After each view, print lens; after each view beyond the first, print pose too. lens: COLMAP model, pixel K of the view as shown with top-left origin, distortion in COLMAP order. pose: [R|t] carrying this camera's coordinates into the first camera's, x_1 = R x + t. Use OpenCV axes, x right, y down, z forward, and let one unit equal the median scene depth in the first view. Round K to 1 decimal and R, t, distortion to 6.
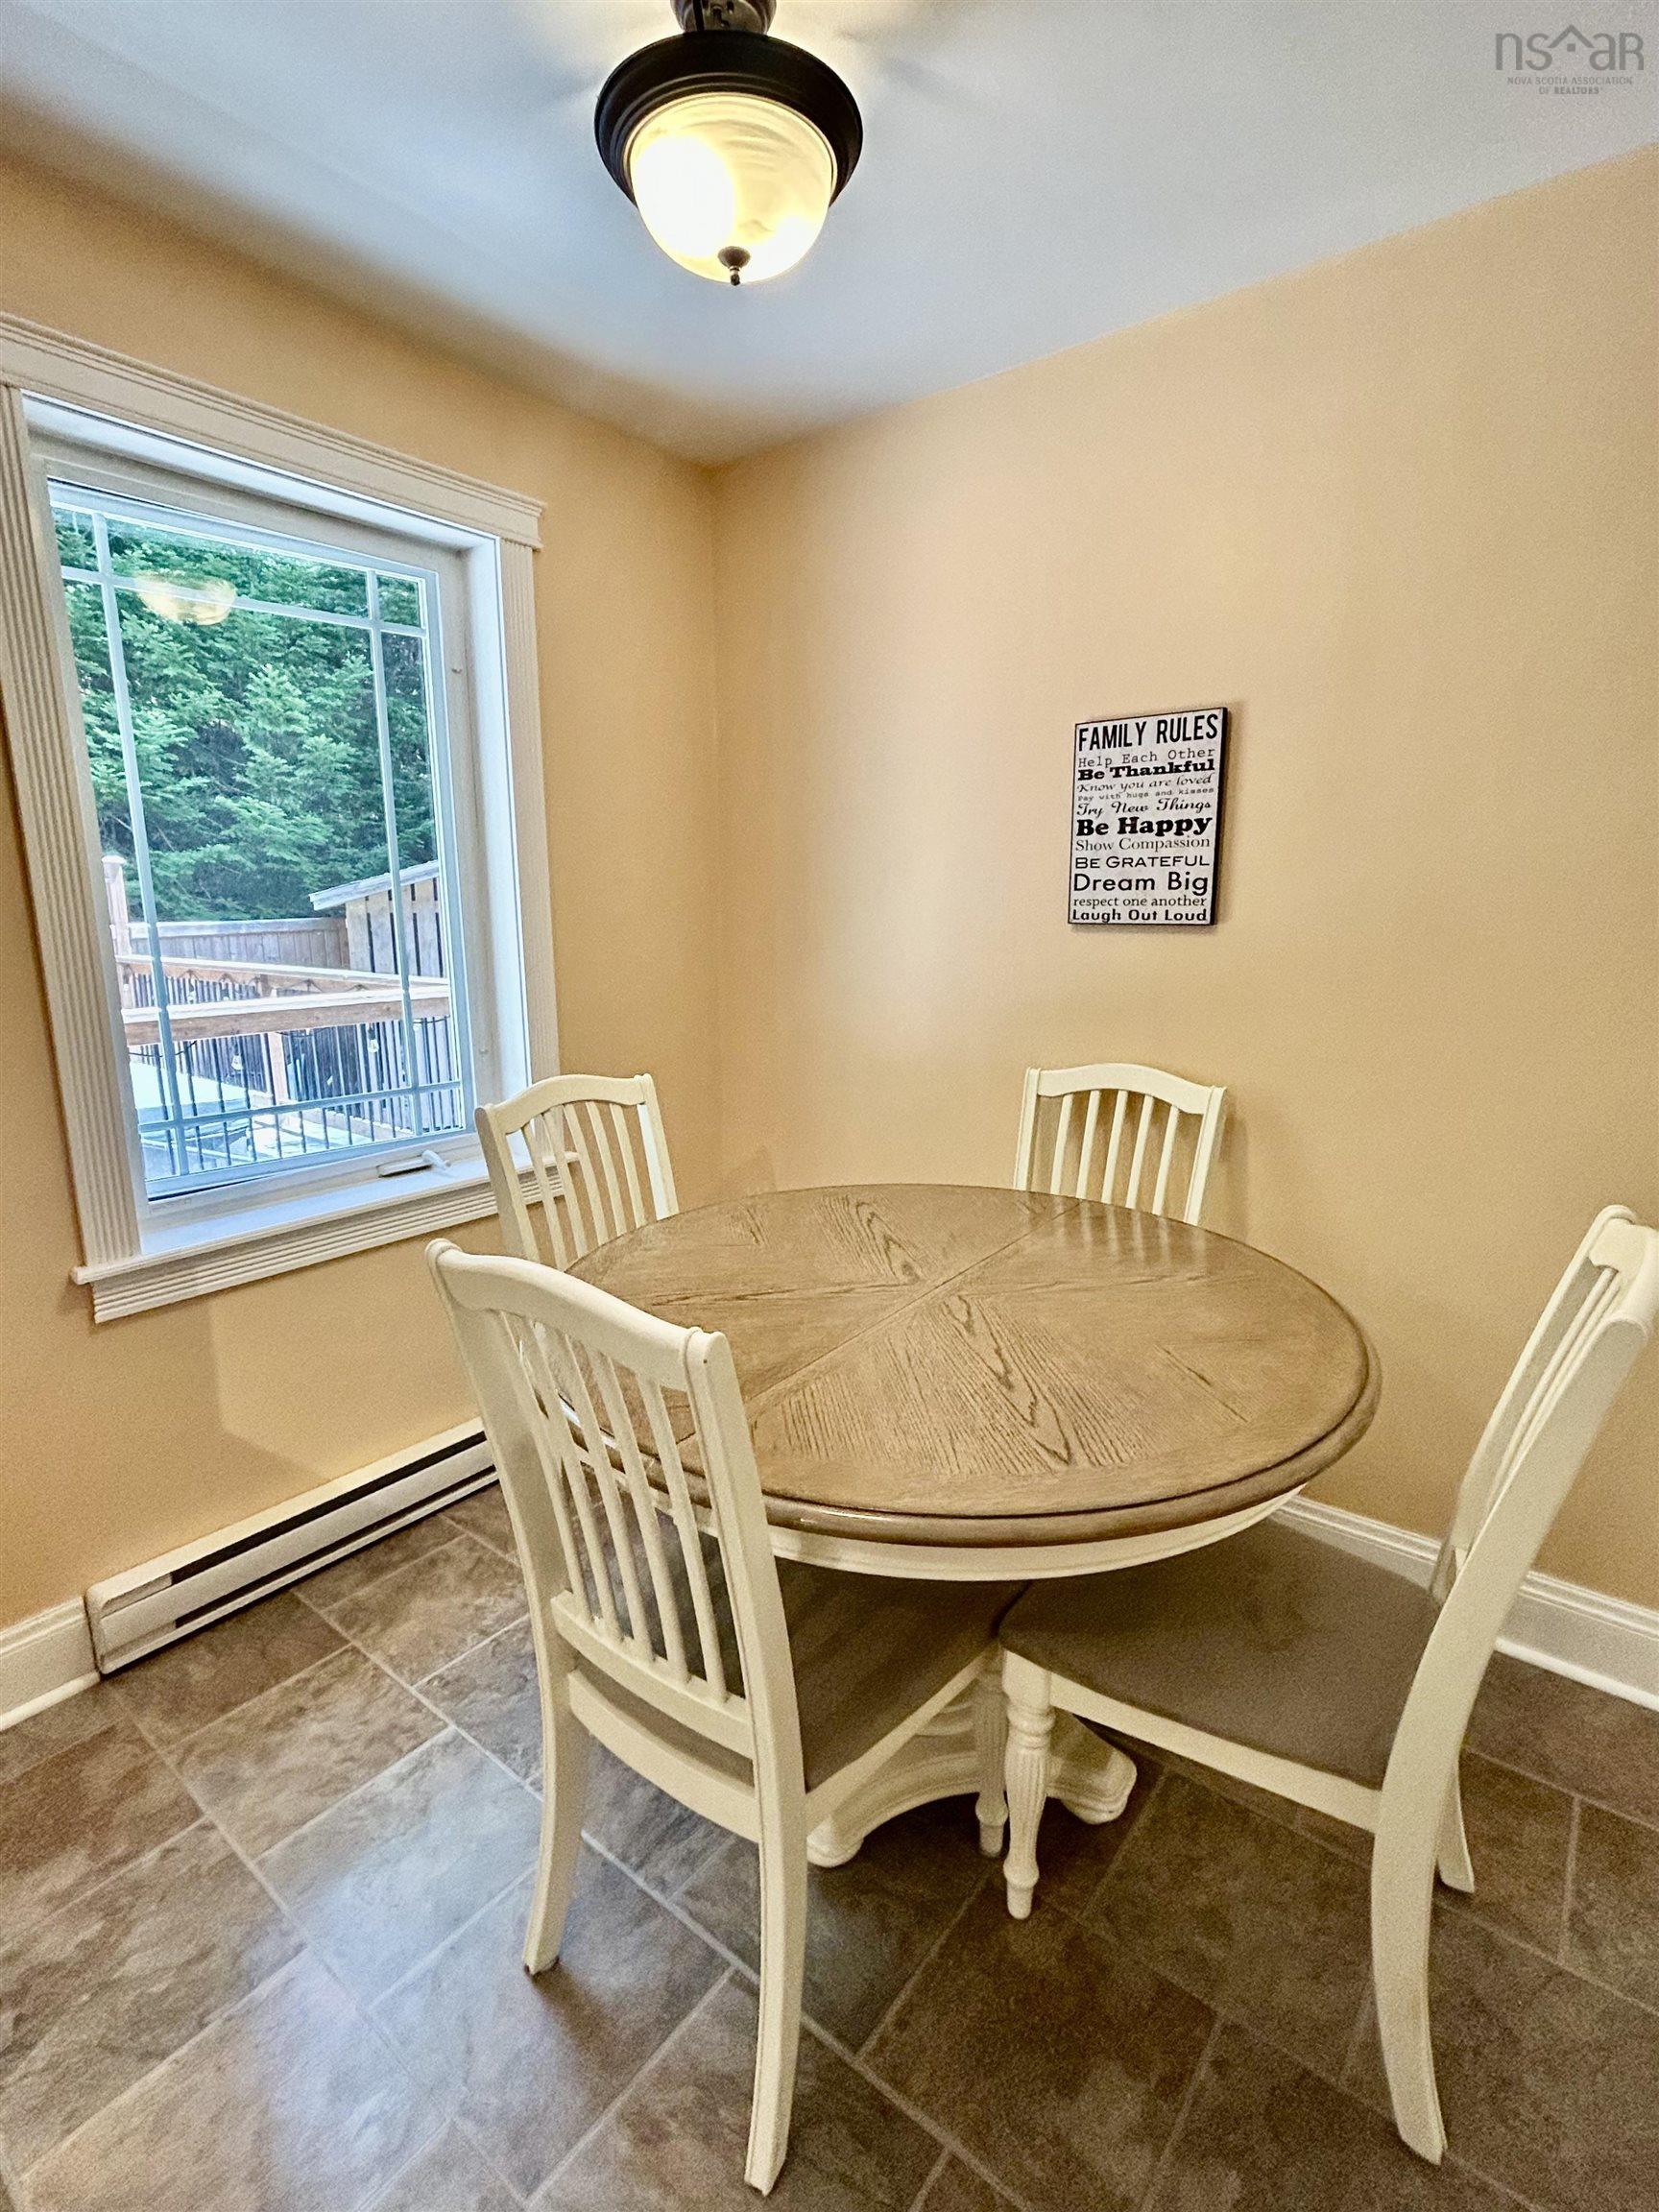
lens RADIAL K [[1009.6, 0, 839.8], [0, 1009.6, 1103.1], [0, 0, 1]] dist [0.002453, -0.000421]
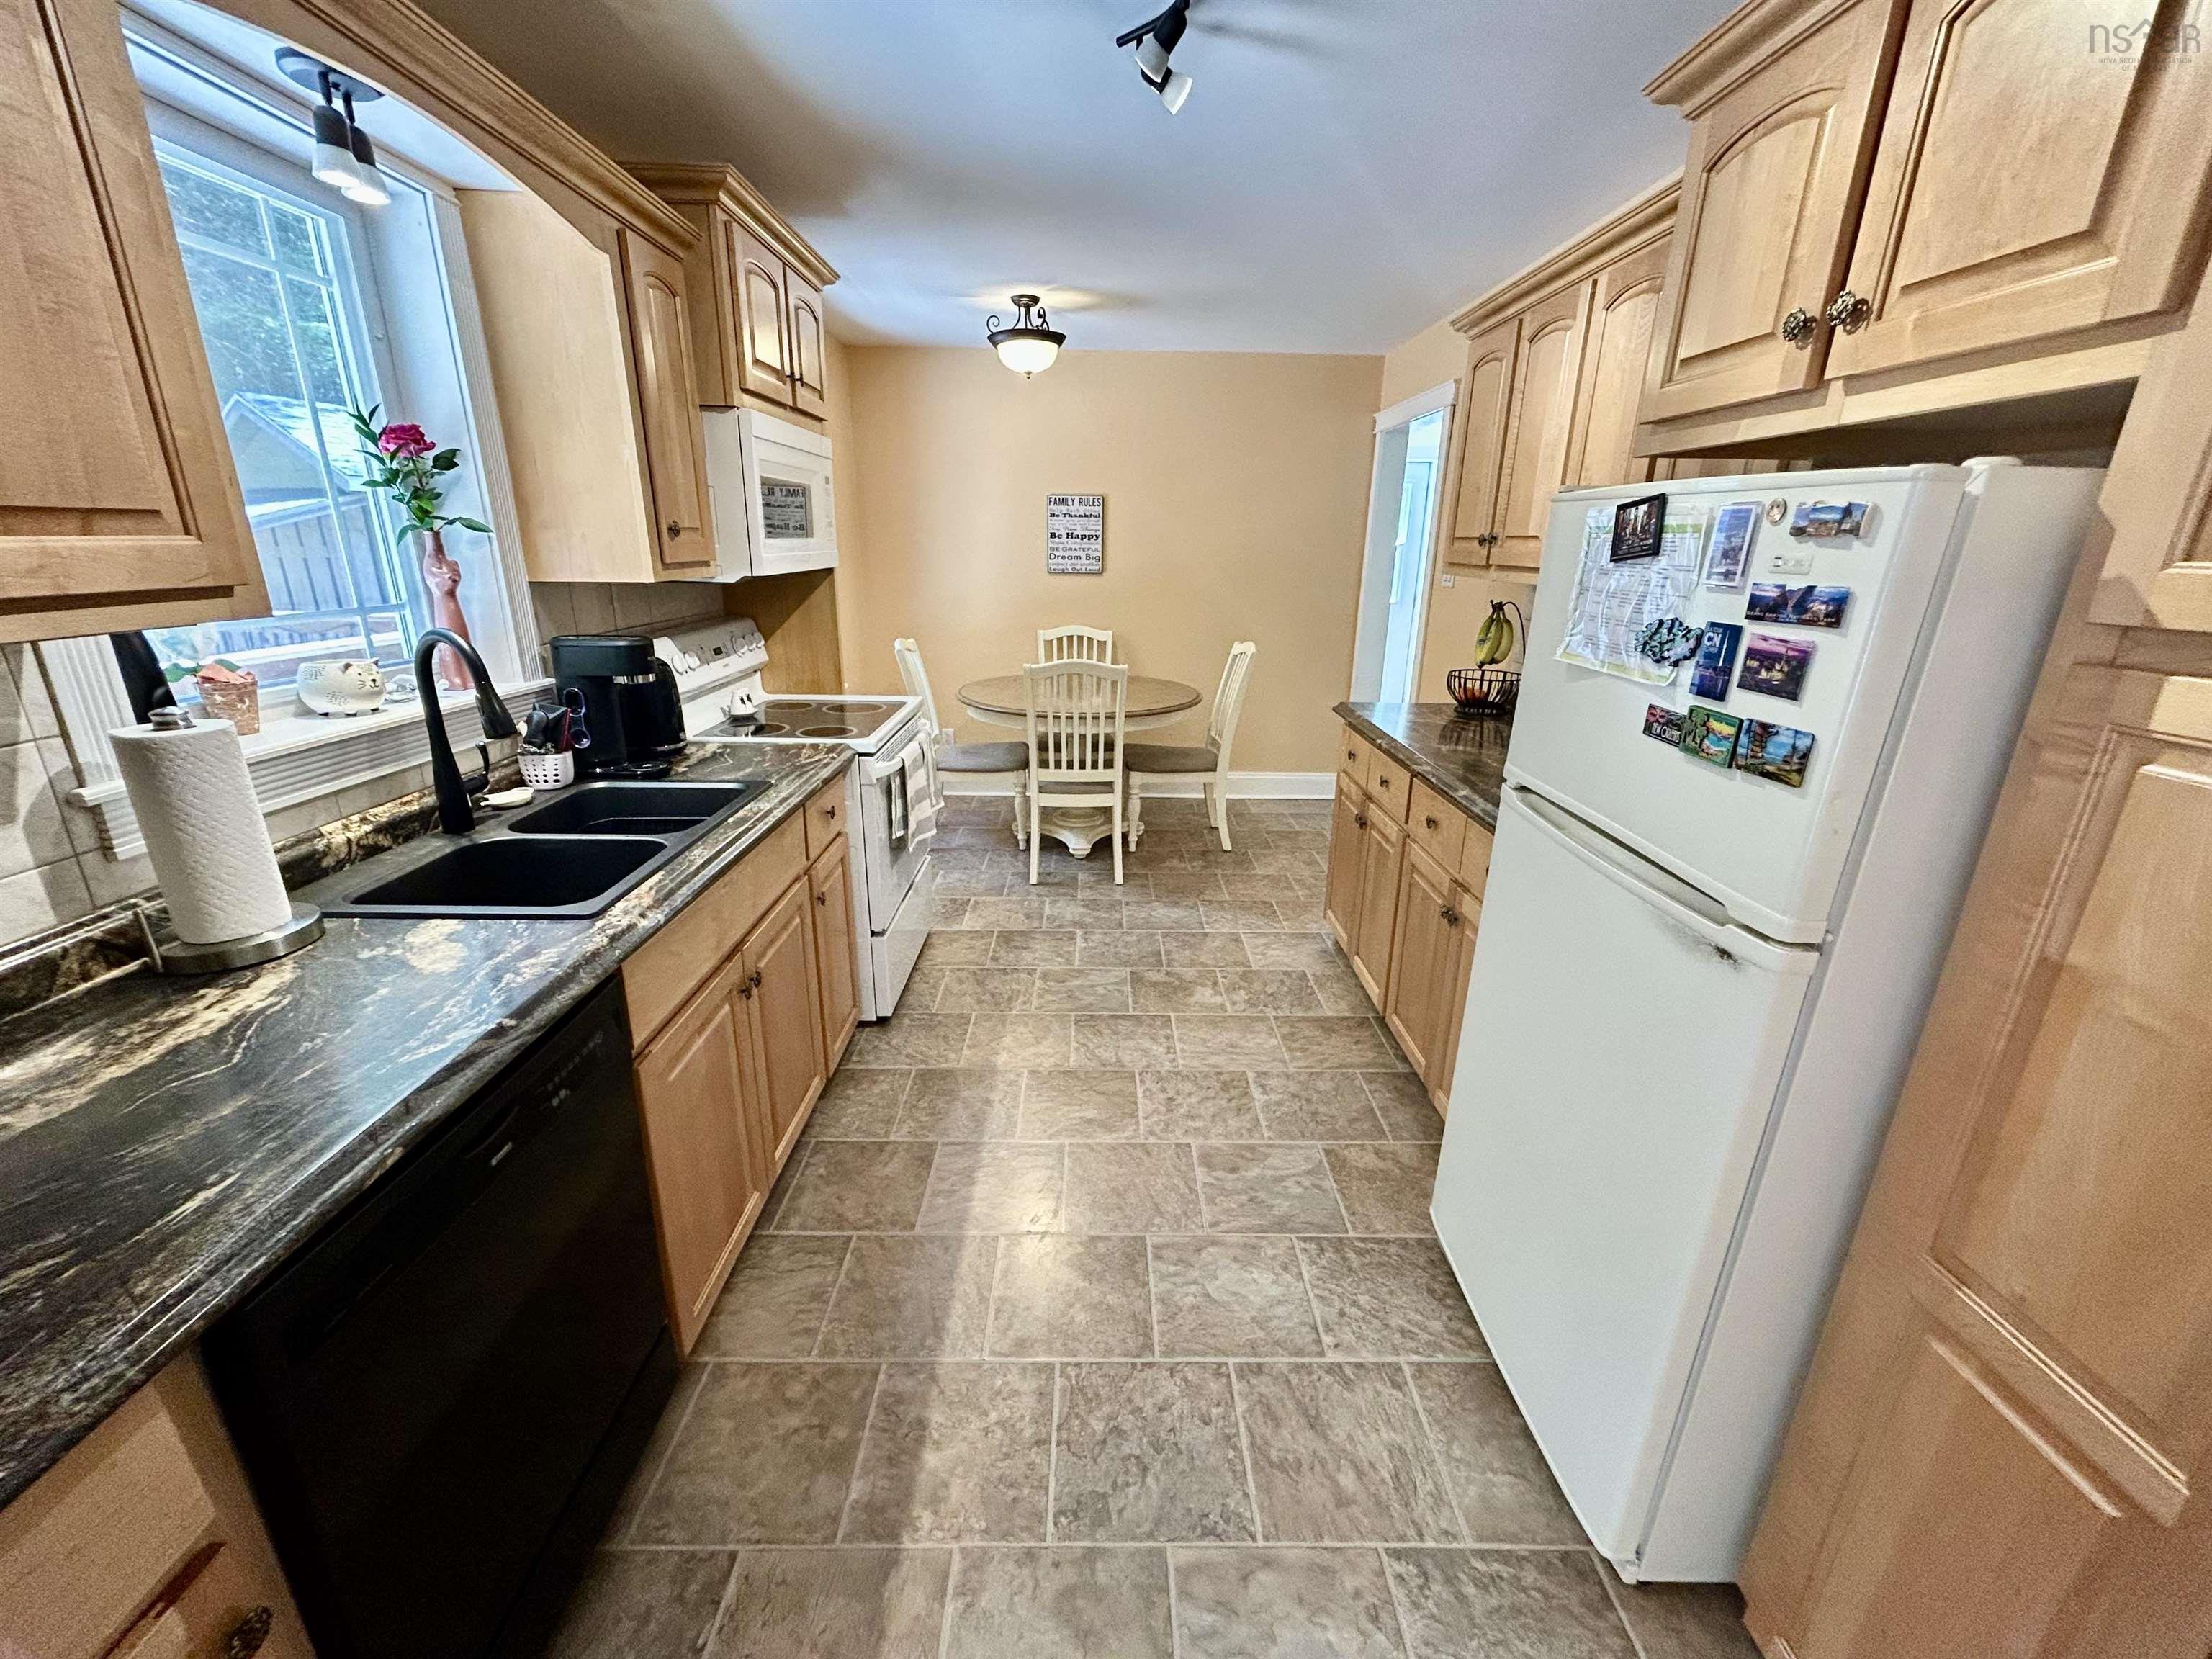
lens RADIAL K [[909.0, 0, 1094.4], [0, 909.0, 828.2], [0, 0, 1]] dist [-0.001780, 0.001622]
pose [[0.779185, -0.181856, 0.599833, -1.262025], [0.105242, 0.981358, 0.160815, 0.110371], [-0.617896, -0.062177, 0.783798, -0.996373]]
